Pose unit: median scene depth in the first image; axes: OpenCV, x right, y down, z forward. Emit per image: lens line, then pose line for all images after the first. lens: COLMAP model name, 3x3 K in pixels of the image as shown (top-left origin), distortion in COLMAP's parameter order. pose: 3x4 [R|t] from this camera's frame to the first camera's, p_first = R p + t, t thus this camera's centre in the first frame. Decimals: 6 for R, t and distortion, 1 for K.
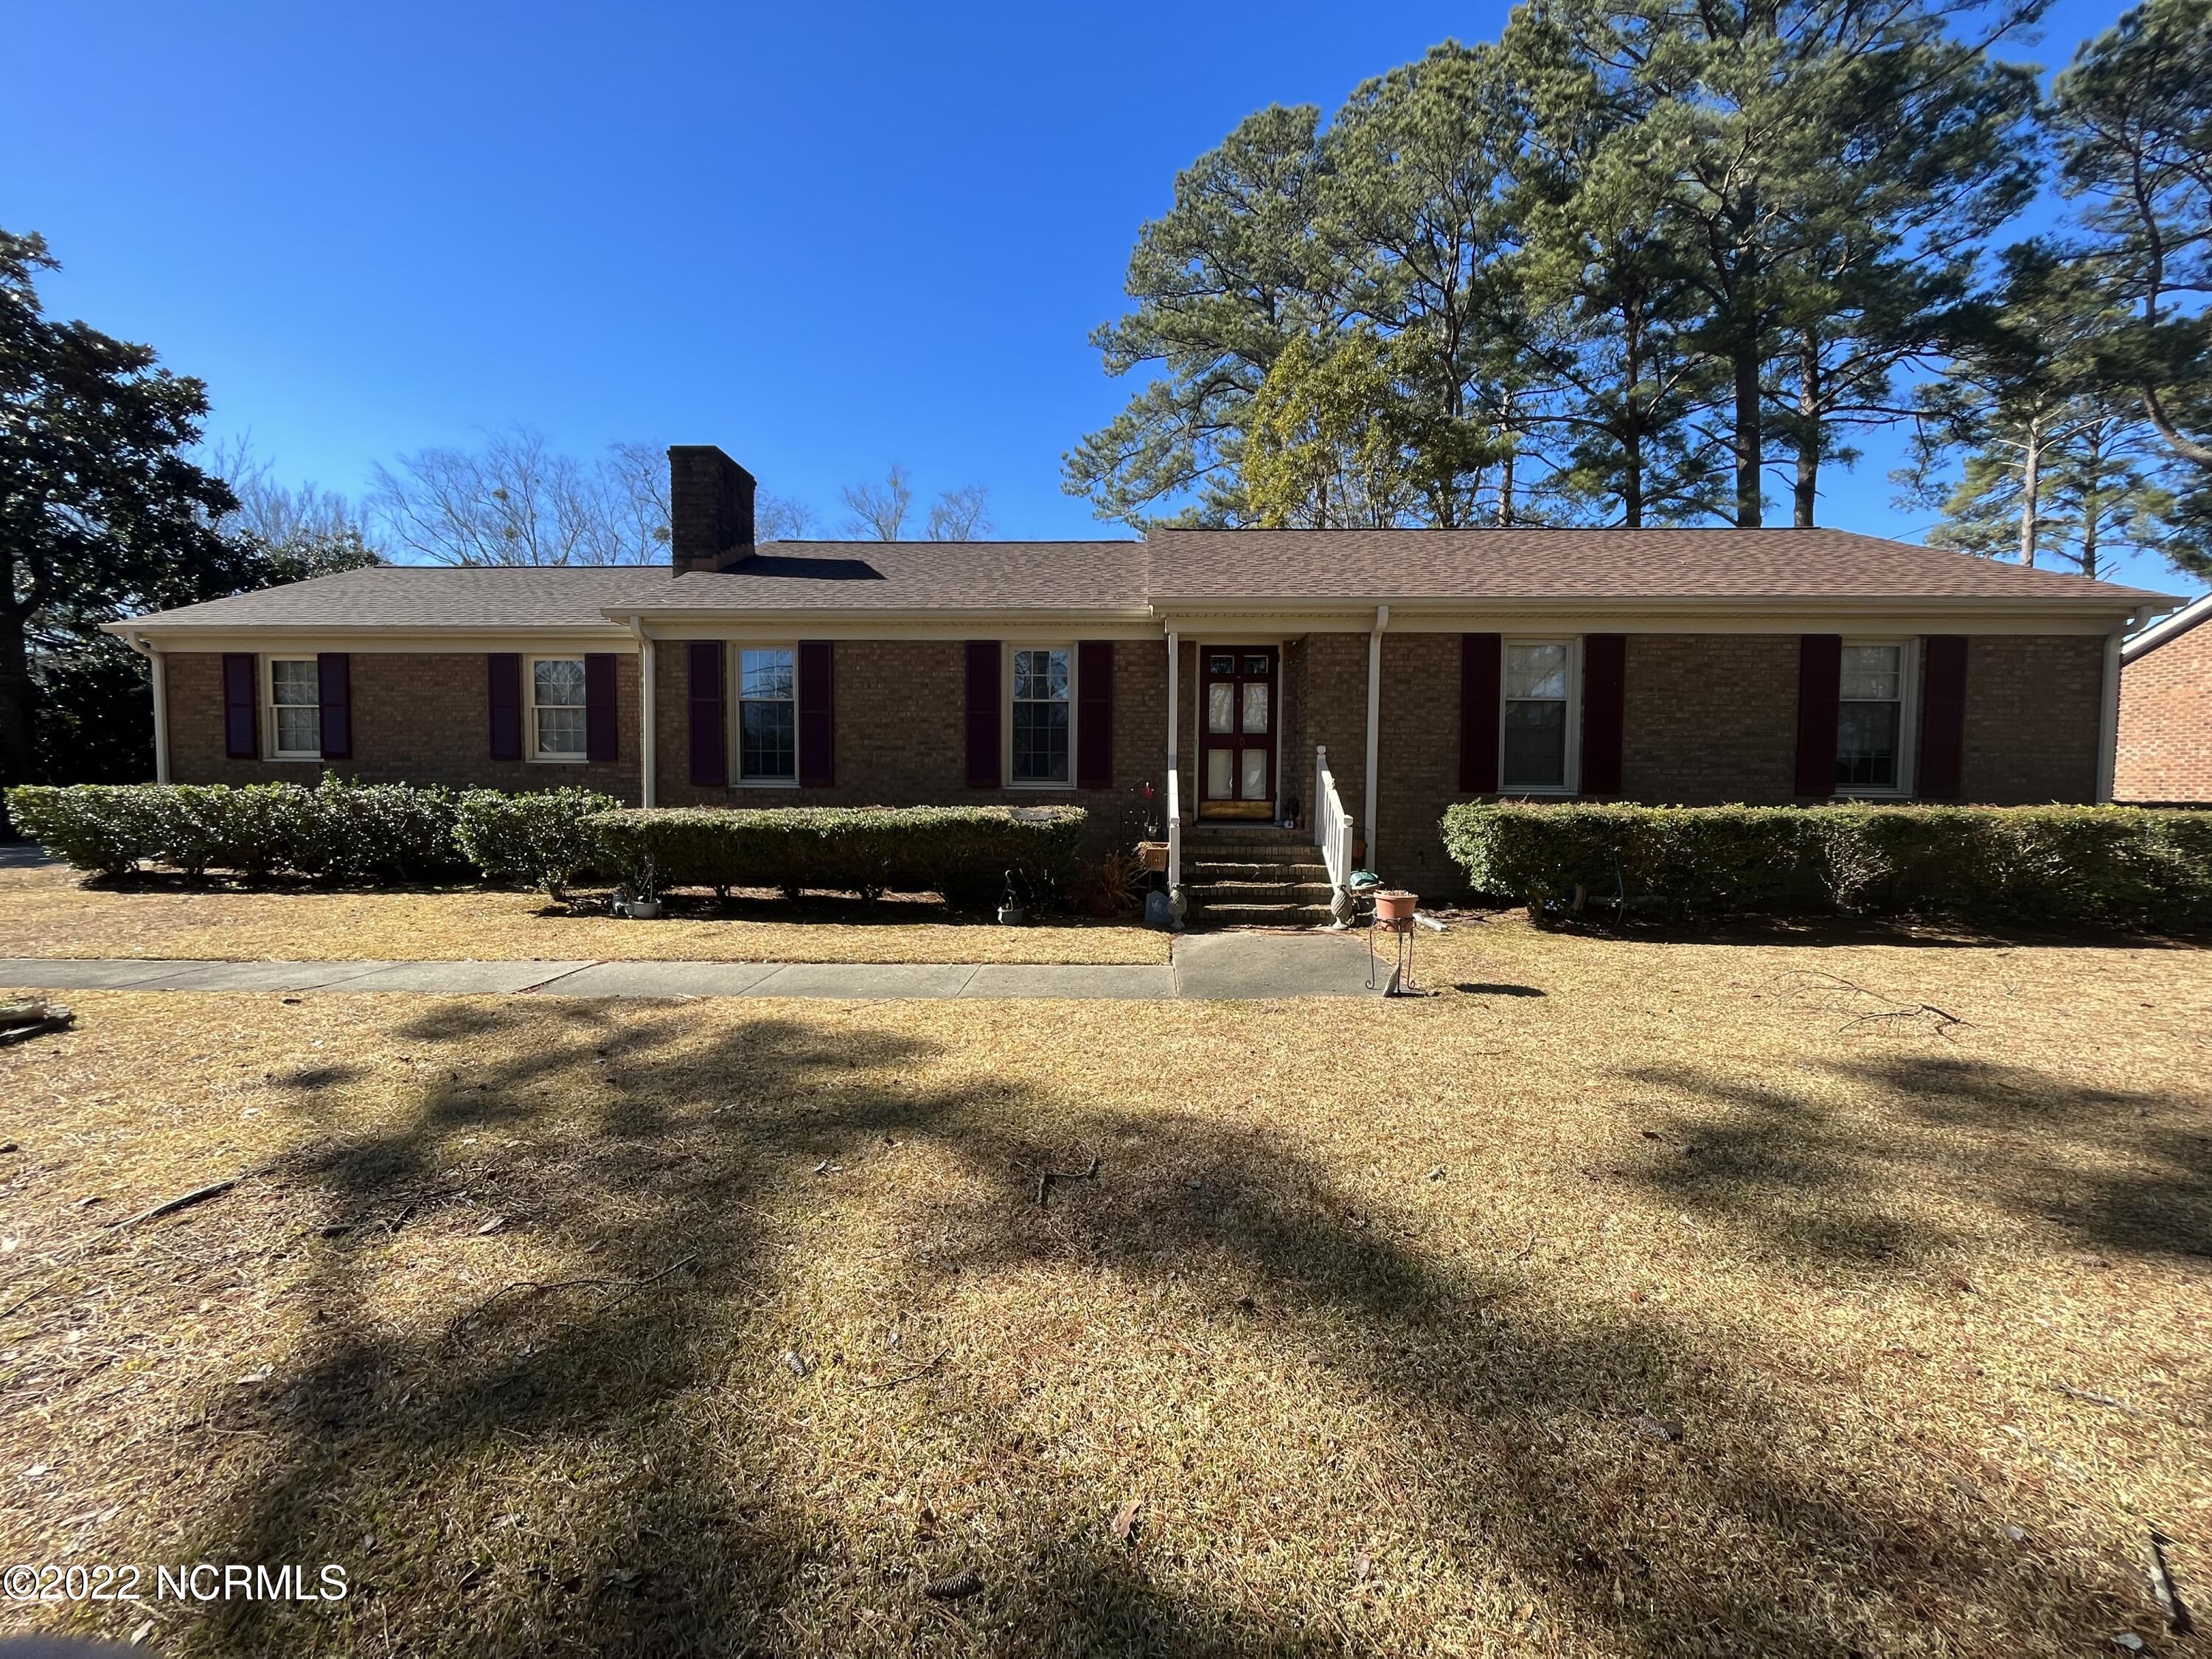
lens RADIAL K [[910.5, 0, 1106.0], [0, 910.5, 855.4], [0, 0, 1]] dist [-0.002298, -0.000114]
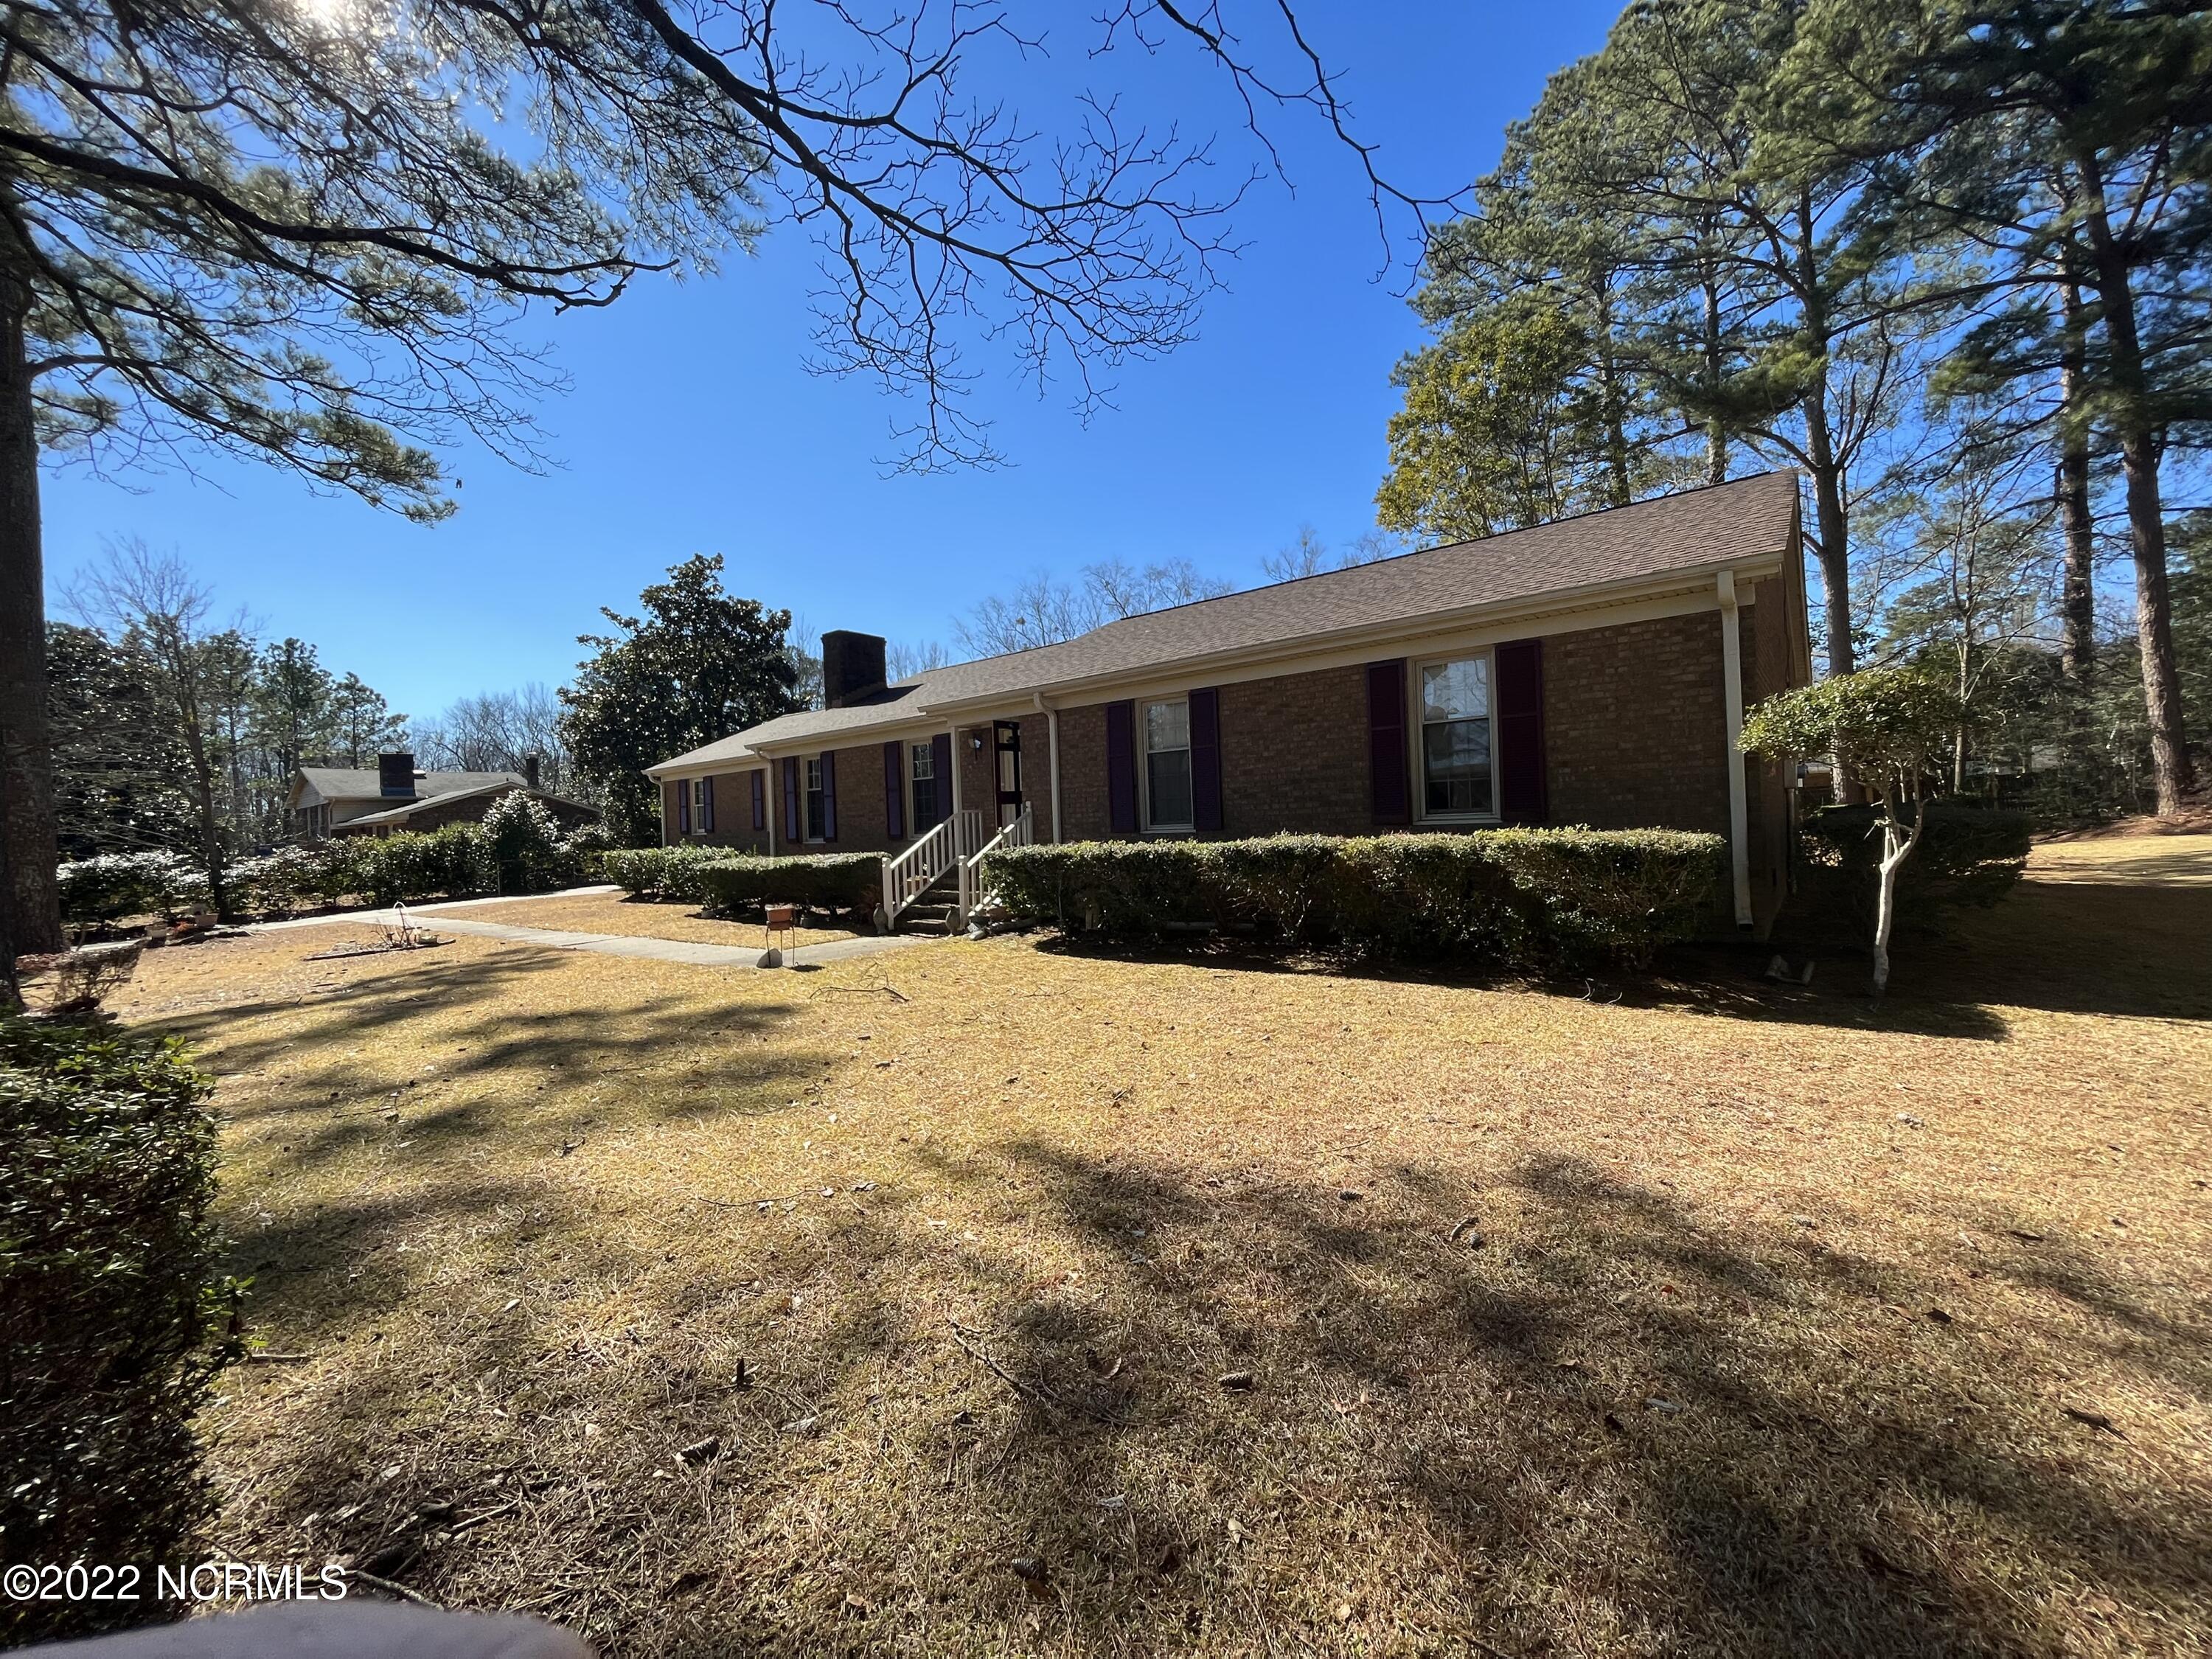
lens RADIAL K [[890.2, 0, 1106.0], [0, 890.2, 829.5], [0, 0, 1]] dist [0.051099, -0.000027]
pose [[0.791062, -0.037678, -0.610575, 0.778241], [0.001853, 0.998244, -0.059199, -0.002102], [0.611733, 0.045699, 0.789743, 0.042716]]
